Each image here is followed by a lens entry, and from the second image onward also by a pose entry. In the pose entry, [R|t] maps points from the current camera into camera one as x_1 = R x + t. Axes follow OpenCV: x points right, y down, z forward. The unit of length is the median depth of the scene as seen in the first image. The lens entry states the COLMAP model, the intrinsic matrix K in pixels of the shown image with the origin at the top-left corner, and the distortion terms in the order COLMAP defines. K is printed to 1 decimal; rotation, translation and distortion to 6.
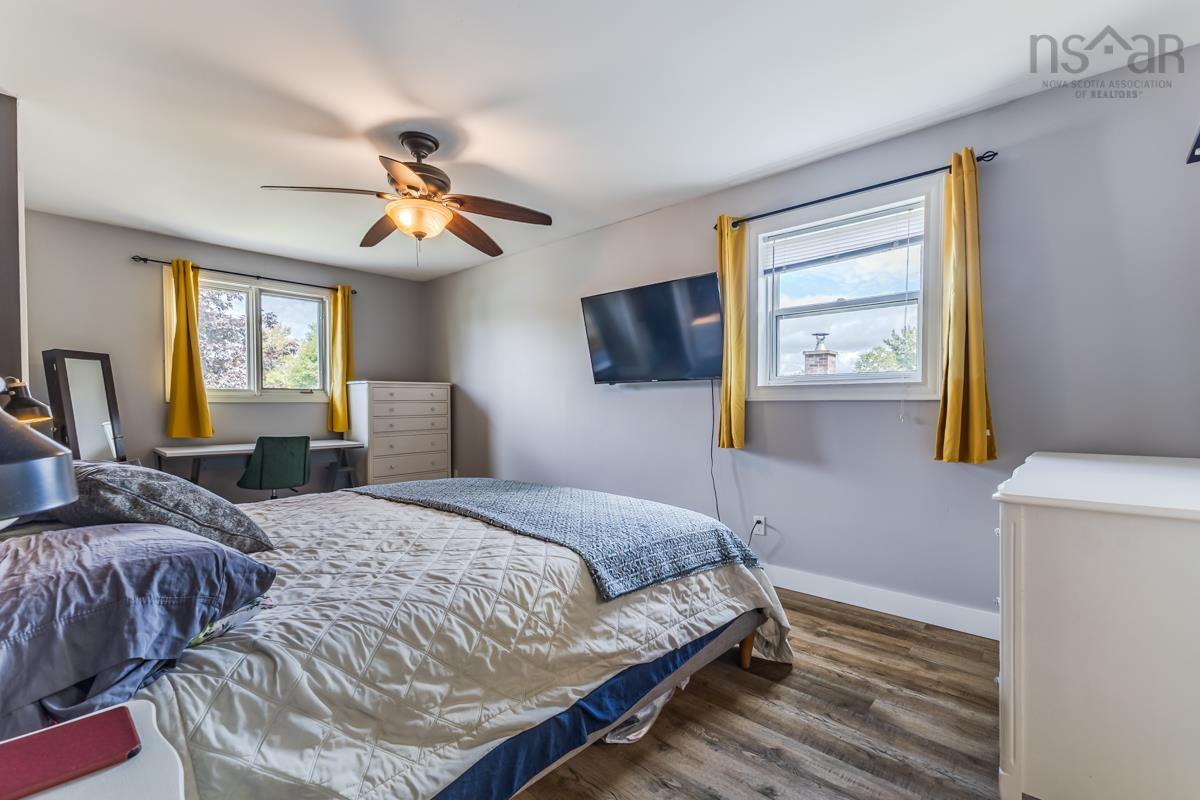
lens RADIAL K [[532.8, 0, 603.3], [0, 532.8, 401.5], [0, 0, 1]] dist [0.010882, -0.000099]
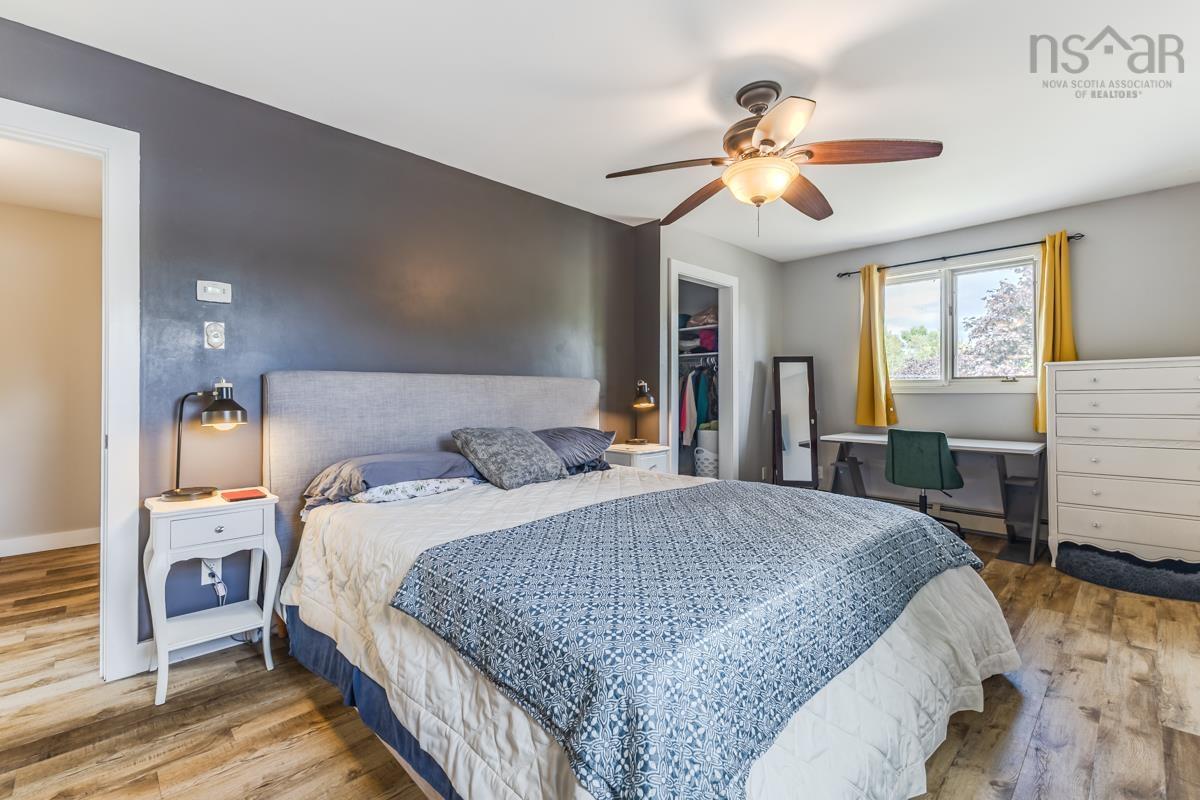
lens RADIAL K [[520.5, 0, 600.3], [0, 520.5, 397.4], [0, 0, 1]] dist [0.013468, -0.000357]
pose [[-0.047612, 0.006020, -0.998848, 0.318522], [0.007992, 0.999952, 0.005646, -0.001400], [0.998834, -0.007714, -0.047657, 0.491598]]
